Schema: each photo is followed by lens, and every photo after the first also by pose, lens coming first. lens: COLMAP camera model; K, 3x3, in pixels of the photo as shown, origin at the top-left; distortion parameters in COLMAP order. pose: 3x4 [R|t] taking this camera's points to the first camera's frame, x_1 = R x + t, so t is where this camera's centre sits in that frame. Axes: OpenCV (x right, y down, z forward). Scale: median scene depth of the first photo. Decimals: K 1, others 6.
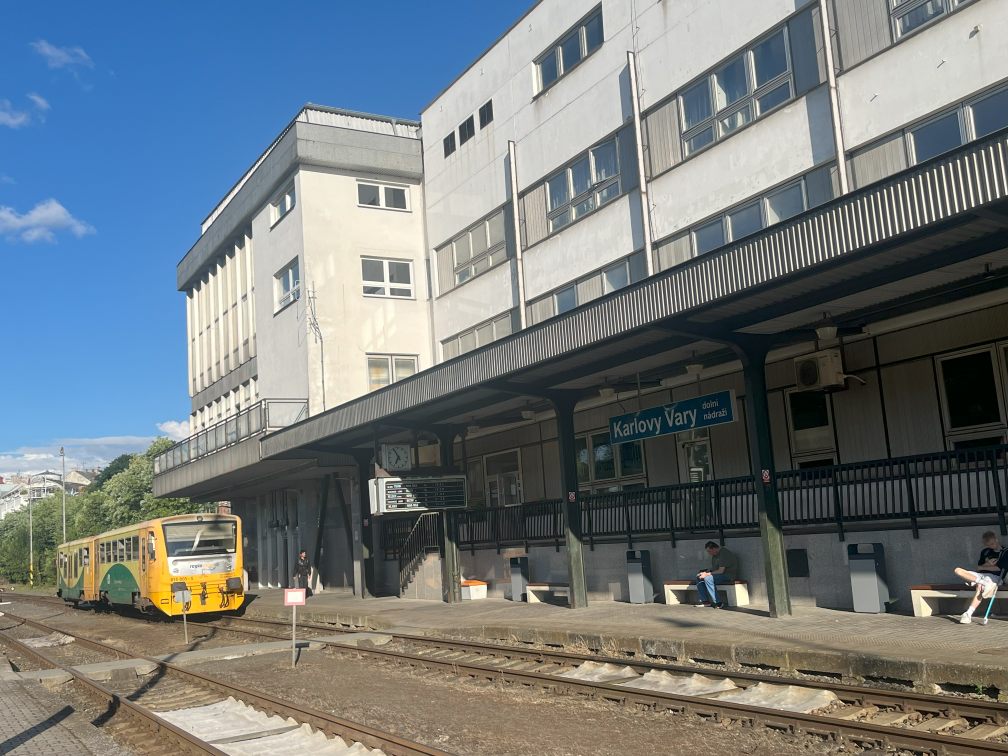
lens RADIAL K [[992.3, 0, 479.1], [0, 992.3, 380.4], [0, 0, 1]] dist [0.070429, 0.000000]
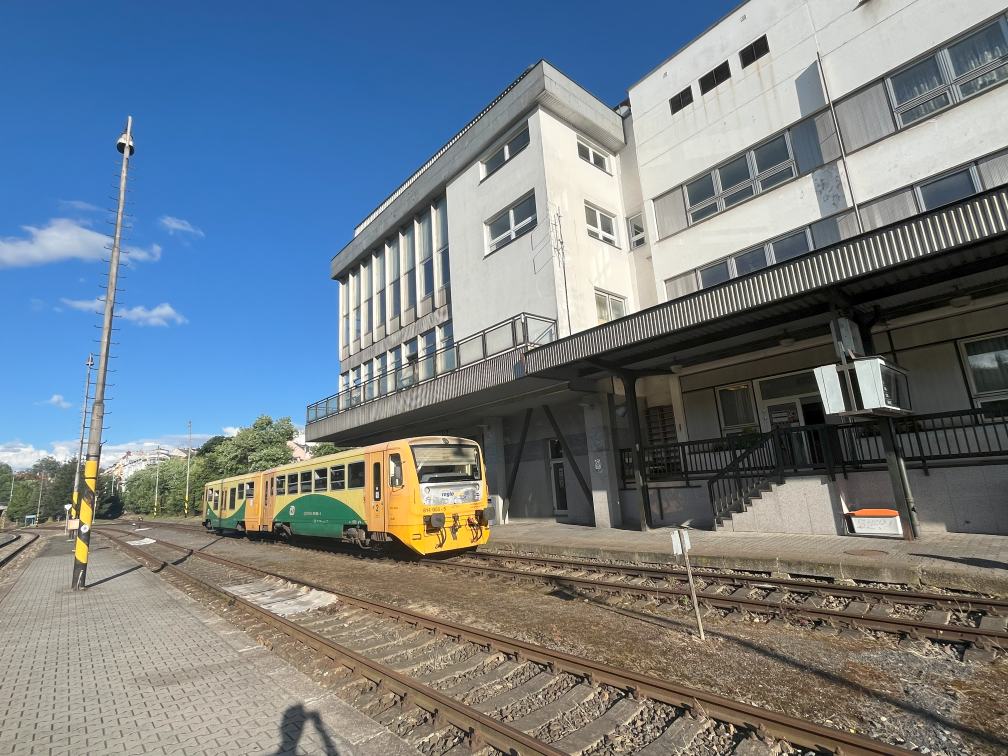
lens RADIAL K [[480.0, 0, 499.0], [0, 480.0, 379.4], [0, 0, 1]] dist [-0.004863, 0.001263]
pose [[0.976947, 0.050543, 0.207413, -0.302699], [-0.035518, 0.996510, -0.075539, 0.106309], [-0.210507, 0.066430, 0.975333, 0.530124]]
